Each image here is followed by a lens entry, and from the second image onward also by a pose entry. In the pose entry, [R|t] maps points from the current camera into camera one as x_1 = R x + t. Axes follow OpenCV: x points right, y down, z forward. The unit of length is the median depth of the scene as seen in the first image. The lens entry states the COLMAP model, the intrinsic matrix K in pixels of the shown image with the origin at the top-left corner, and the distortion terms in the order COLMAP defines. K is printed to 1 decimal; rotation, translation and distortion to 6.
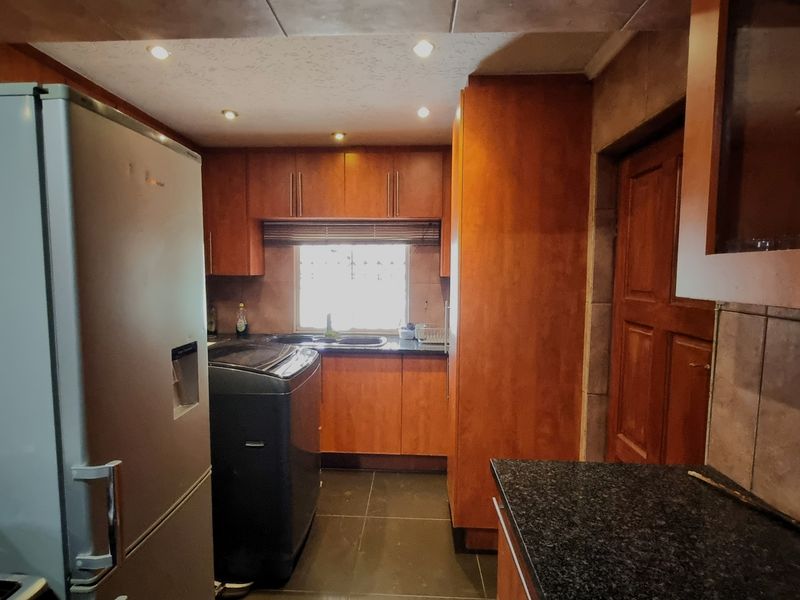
lens RADIAL K [[417.5, 0, 397.3], [0, 417.5, 305.1], [0, 0, 1]] dist [0.000105, -0.000163]
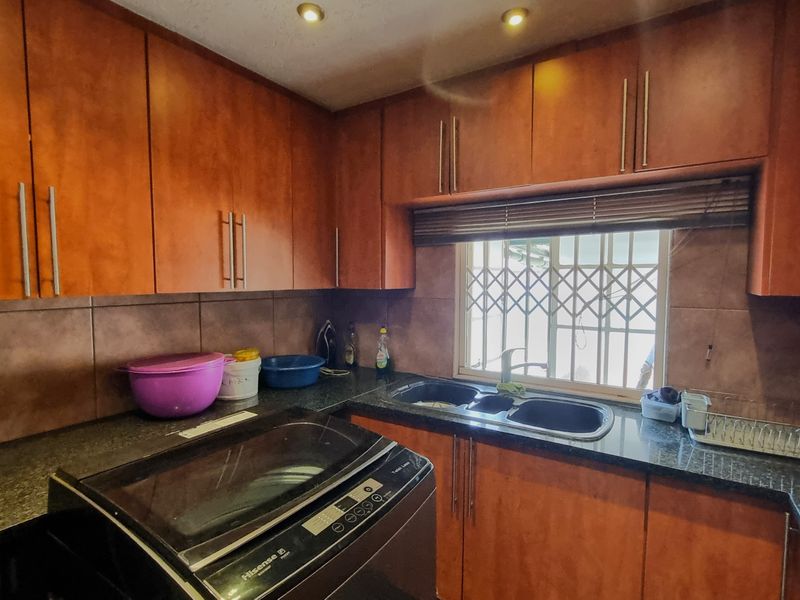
lens RADIAL K [[417.5, 0, 397.3], [0, 417.5, 305.1], [0, 0, 1]] dist [0.000105, -0.000163]
pose [[0.862520, 0.025831, -0.505364, 0.001925], [-0.034121, 0.999392, -0.007152, -0.040446], [0.504872, 0.023413, 0.862877, 0.417377]]
